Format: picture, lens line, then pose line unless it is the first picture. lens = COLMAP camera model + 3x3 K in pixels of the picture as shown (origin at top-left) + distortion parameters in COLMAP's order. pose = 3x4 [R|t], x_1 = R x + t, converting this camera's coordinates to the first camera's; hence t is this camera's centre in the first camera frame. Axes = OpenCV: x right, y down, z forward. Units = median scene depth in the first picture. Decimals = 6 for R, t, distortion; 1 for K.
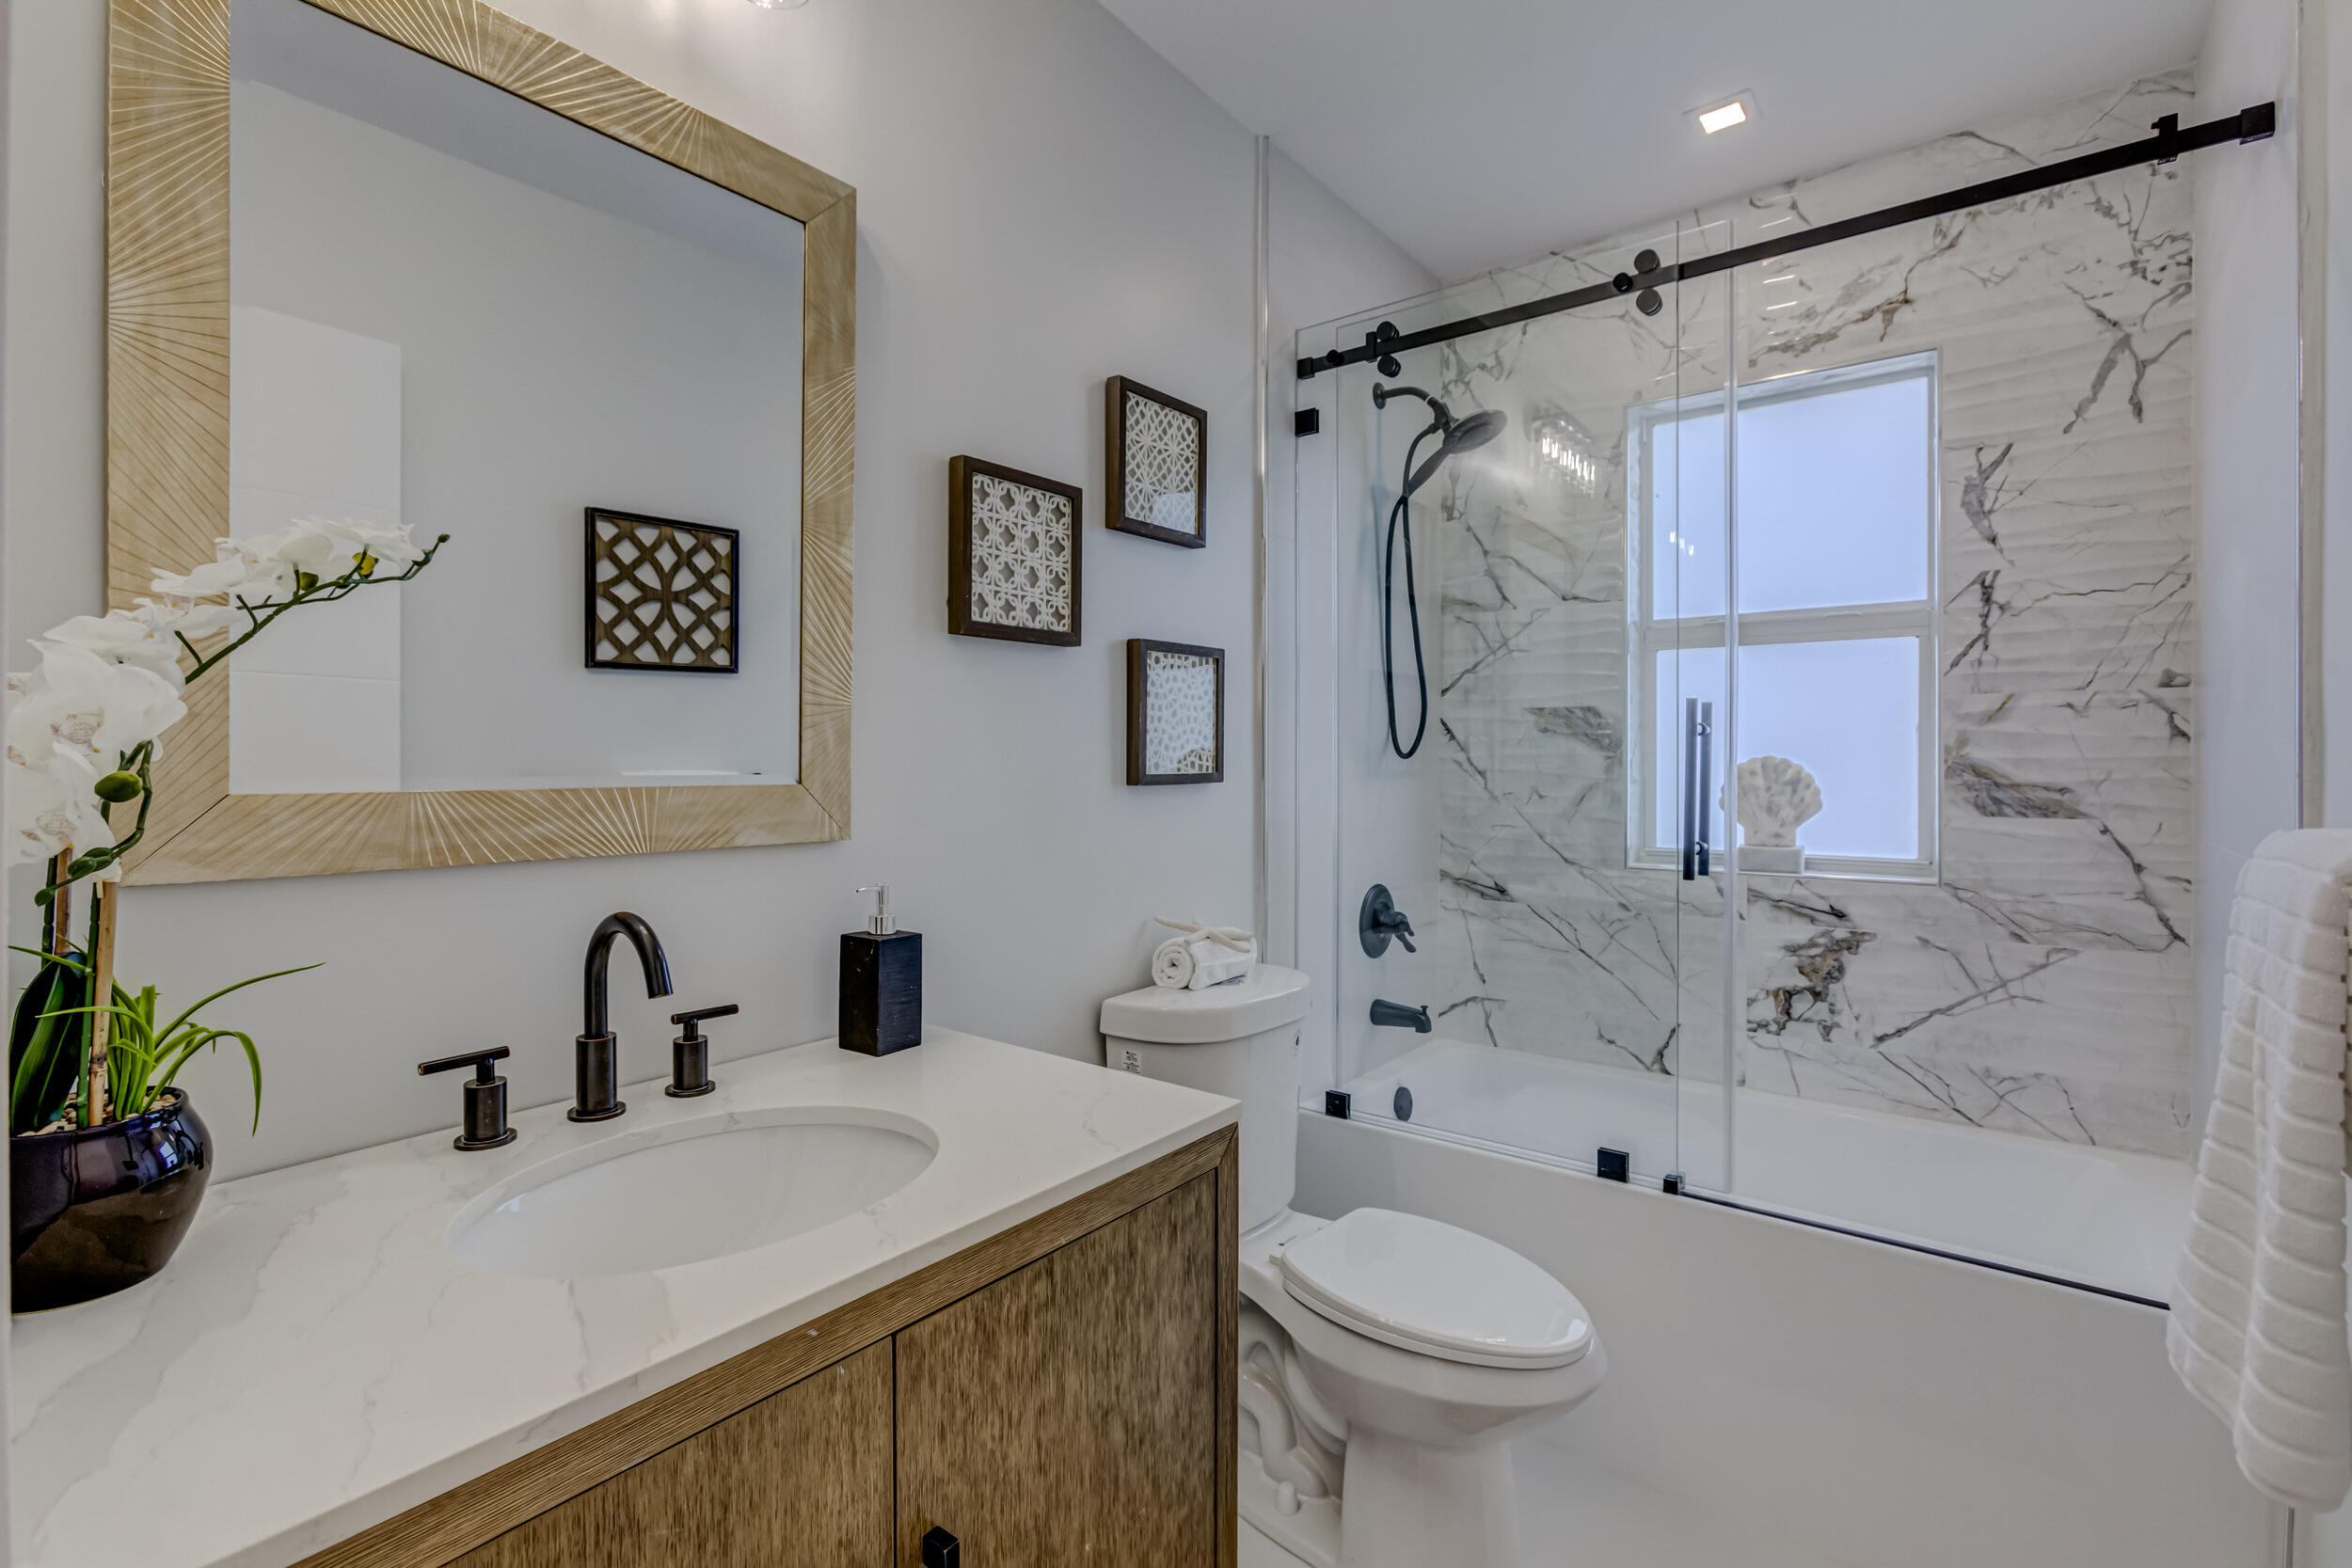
lens RADIAL K [[1070.1, 0, 1198.0], [0, 1070.1, 771.5], [0, 0, 1]] dist [-0.015448, 0.011033]
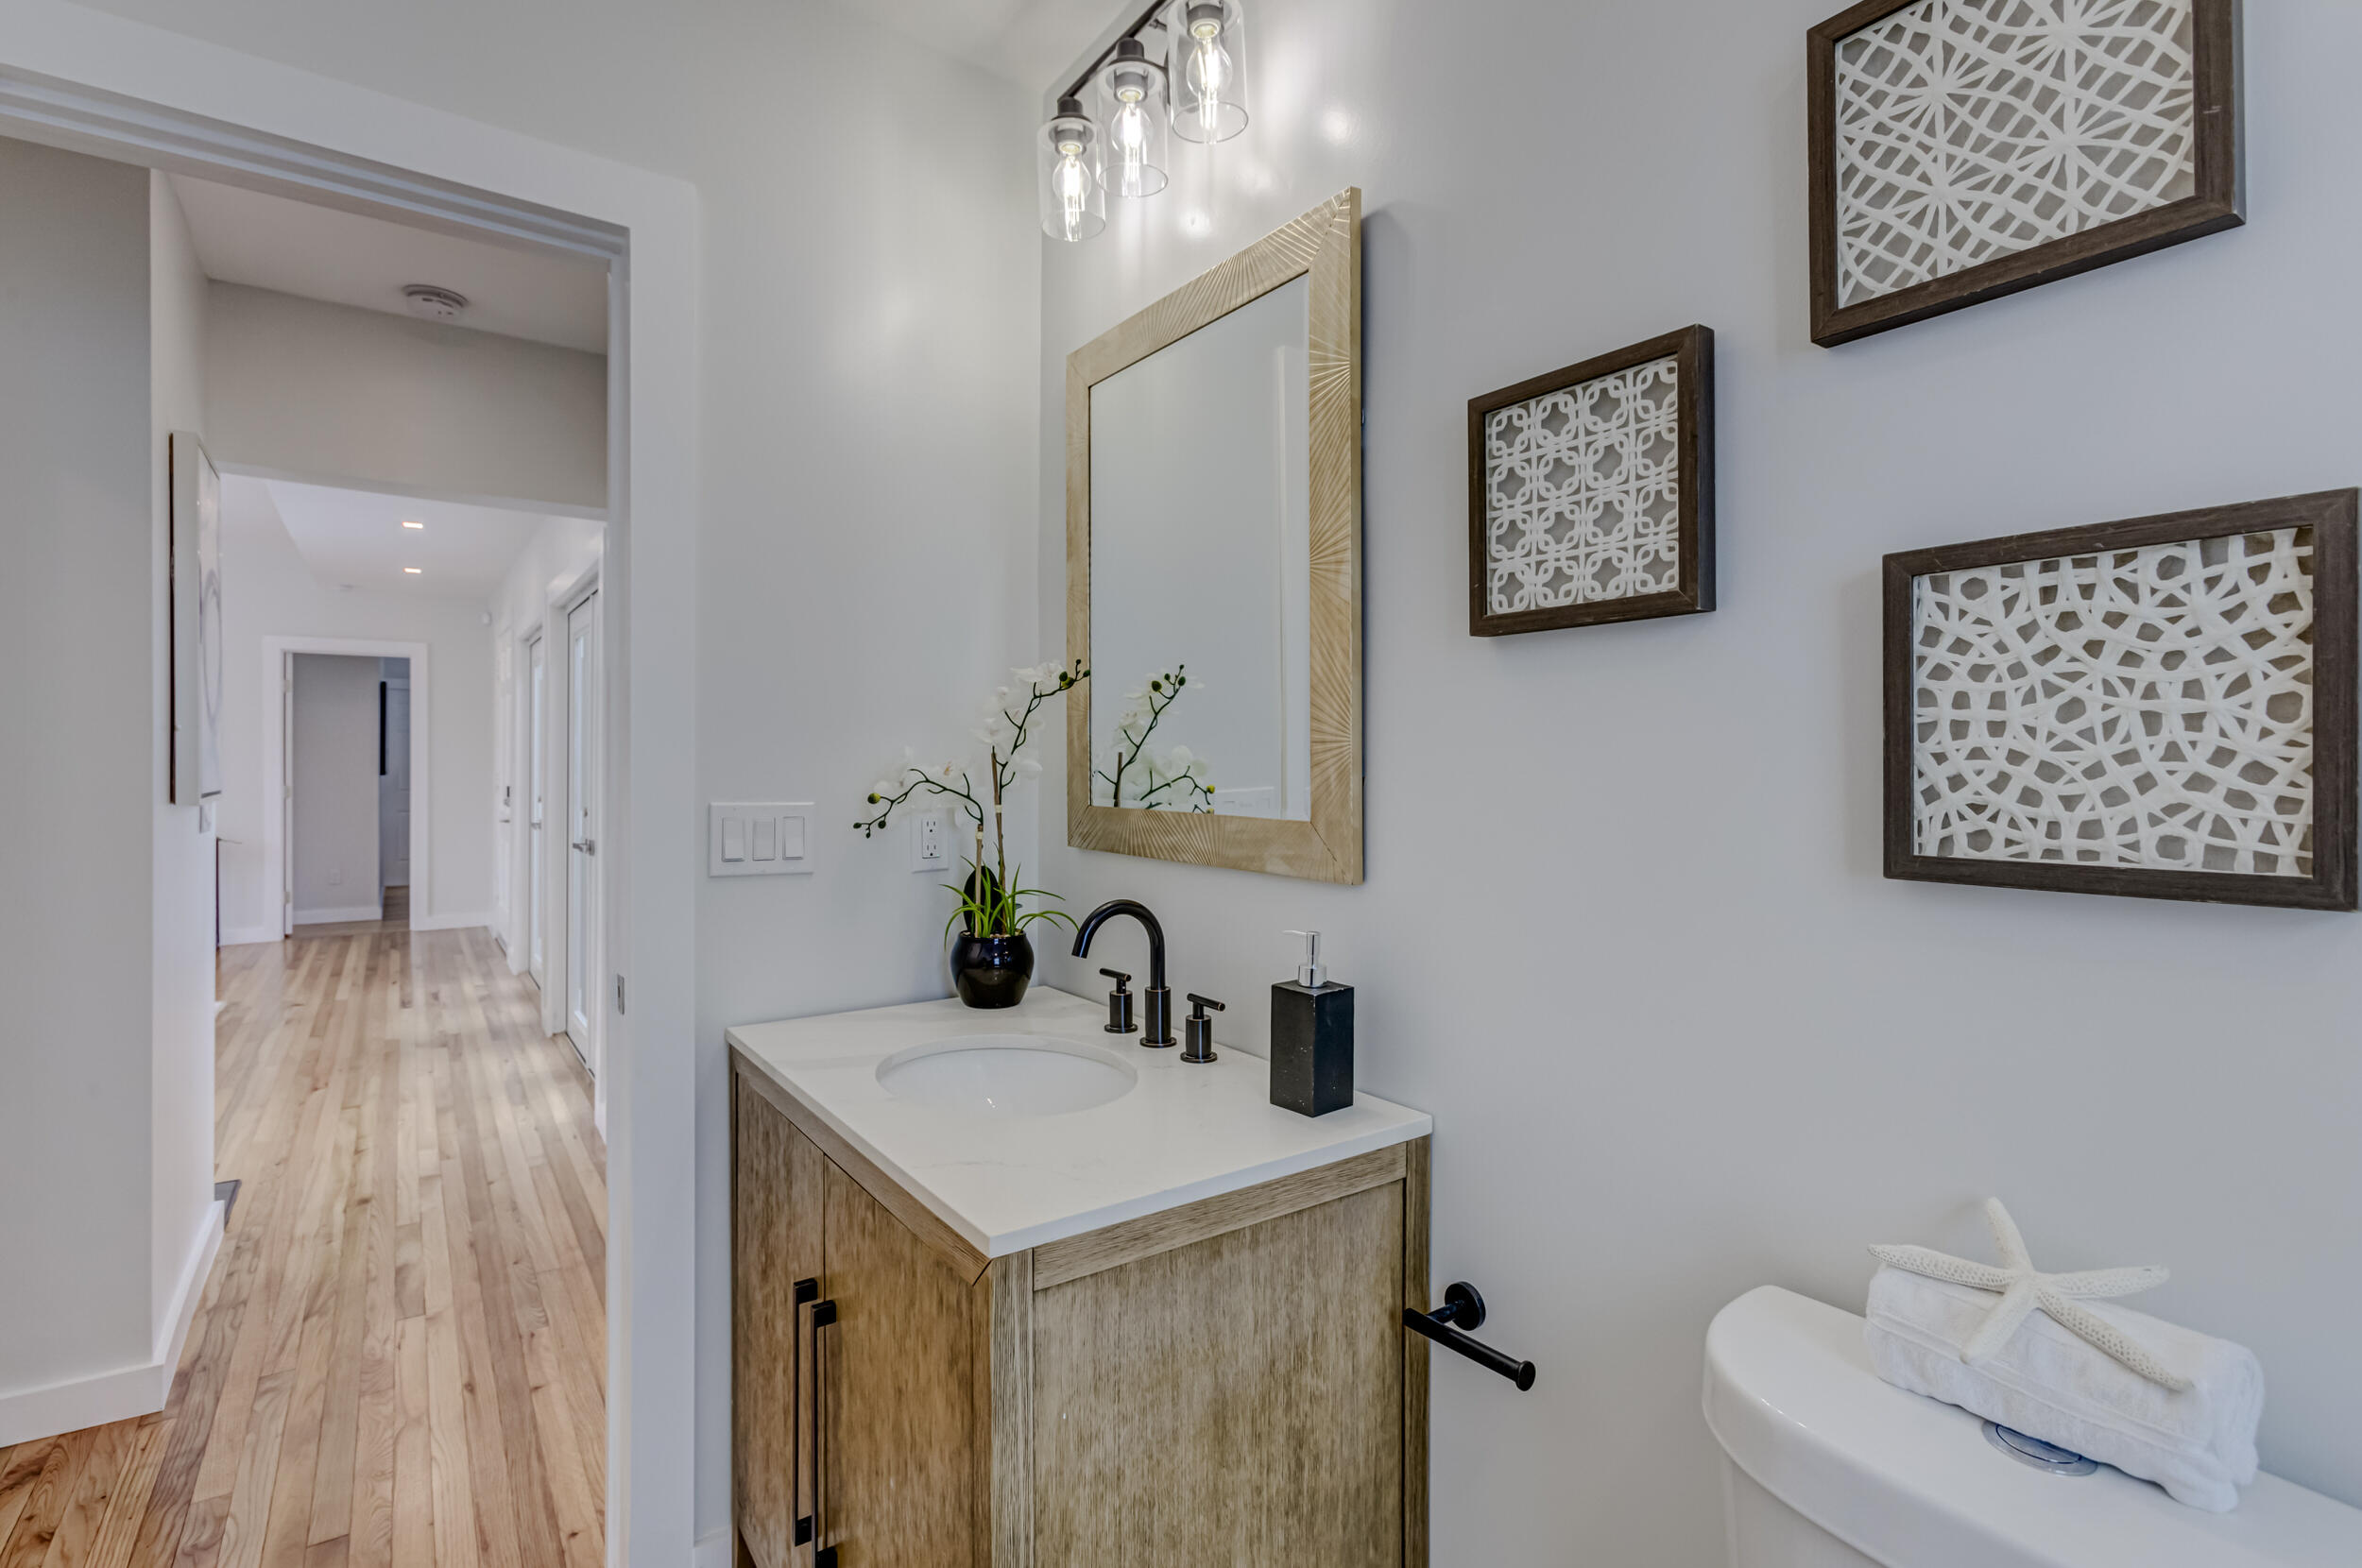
lens RADIAL K [[1074.6, 0, 1121.1], [0, 1074.6, 780.1], [0, 0, 1]] dist [-0.015448, 0.011033]
pose [[-0.310148, 0.019649, -0.950485, 0.469137], [-0.008727, 0.999685, 0.023513, -0.035522], [0.950648, 0.015587, -0.309879, 0.813451]]
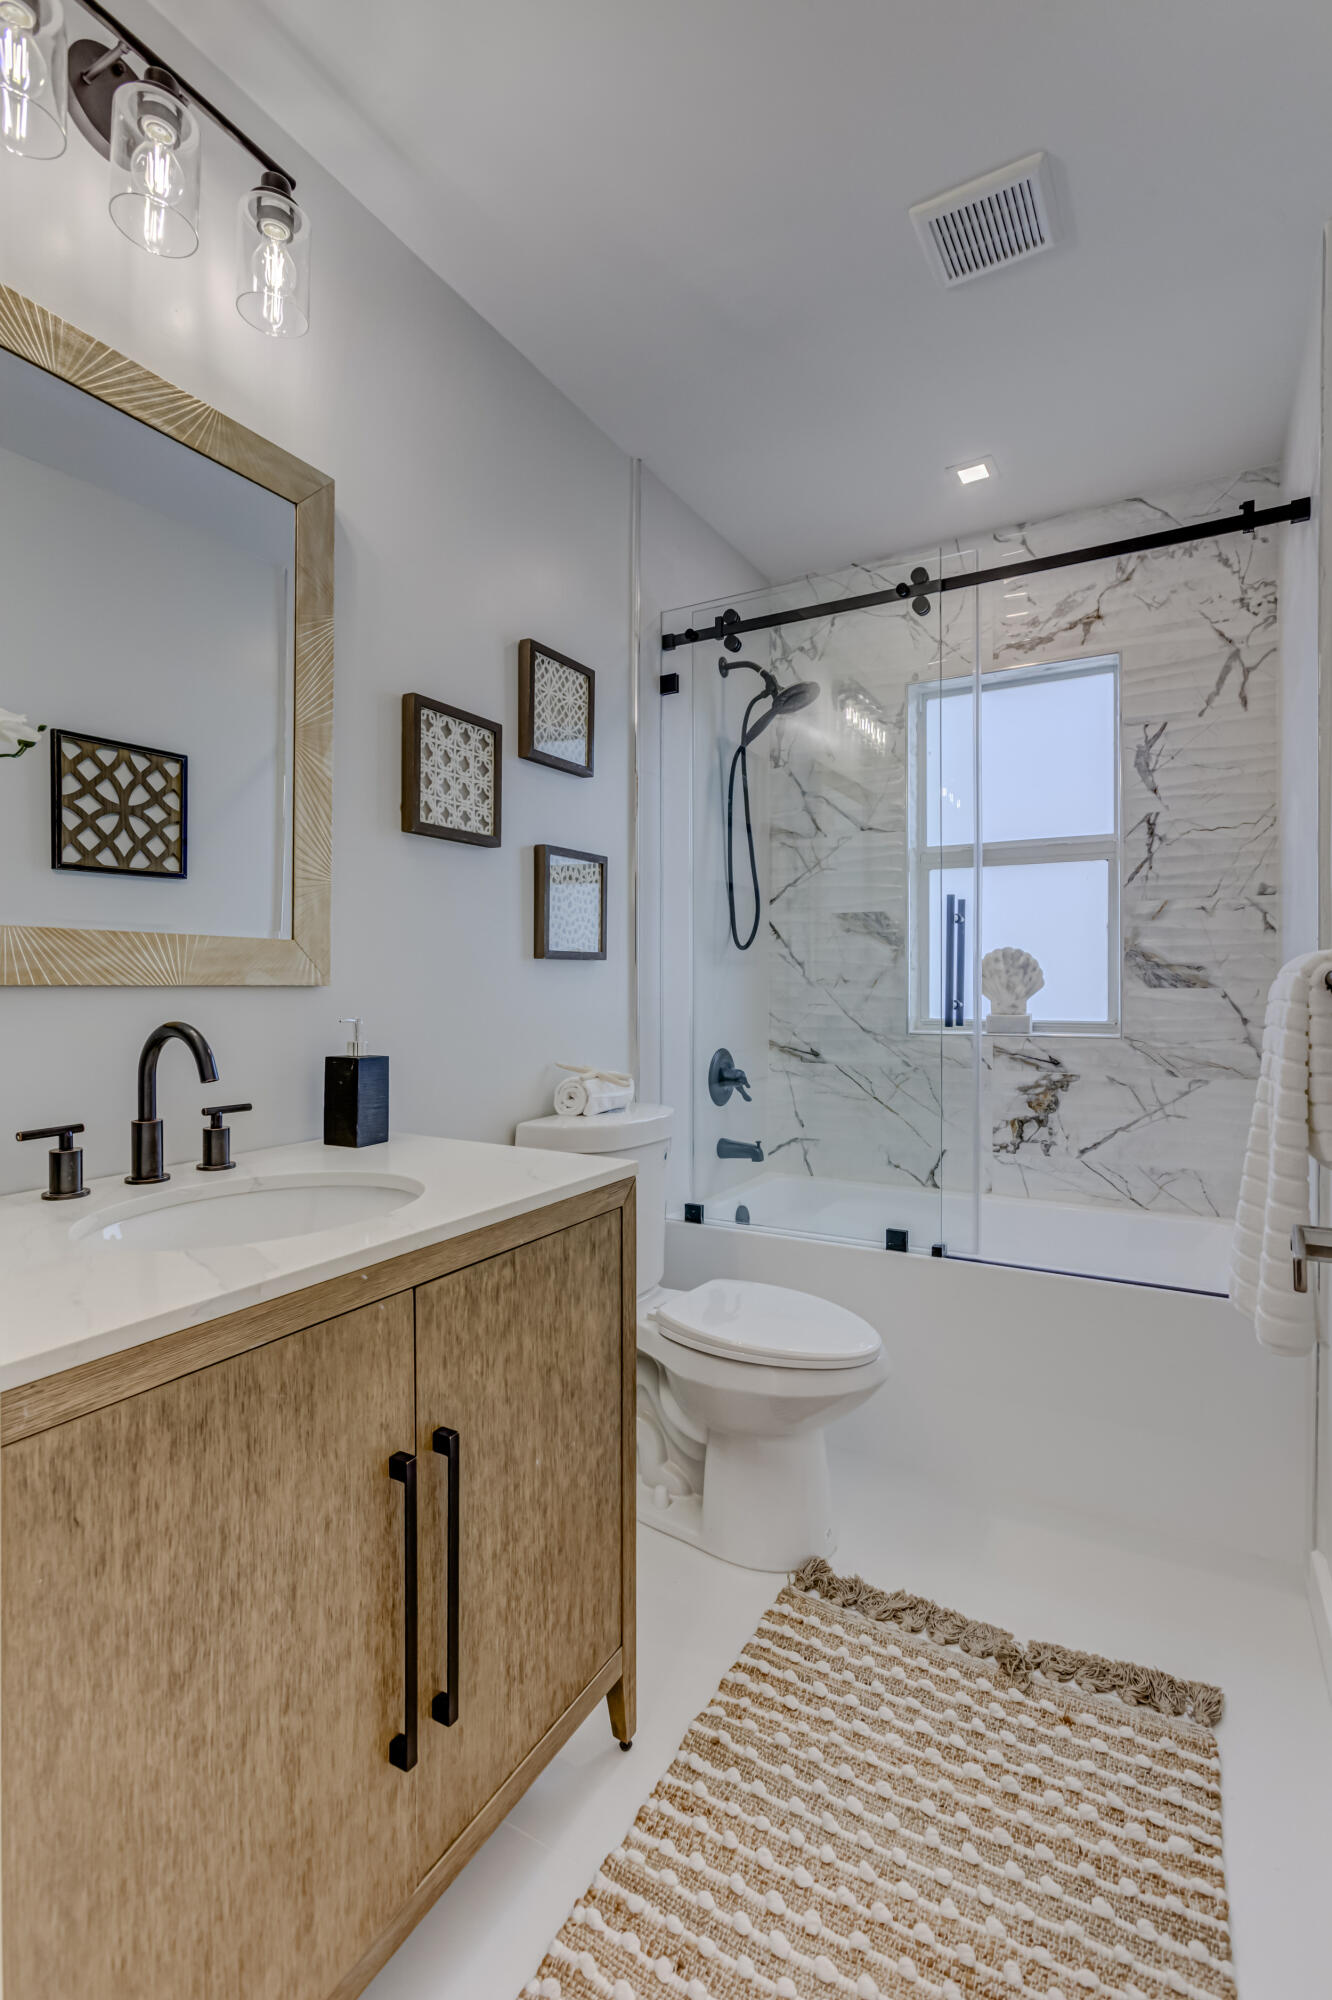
lens RADIAL K [[910.0, 0, 696.1], [0, 910.0, 1002.6], [0, 0, 1]] dist [-0.015448, 0.011033]
pose [[0.988958, -0.004560, 0.148127, -0.036894], [0.002857, 0.999927, 0.011706, 0.053676], [-0.148170, -0.011153, 0.988899, -0.112716]]
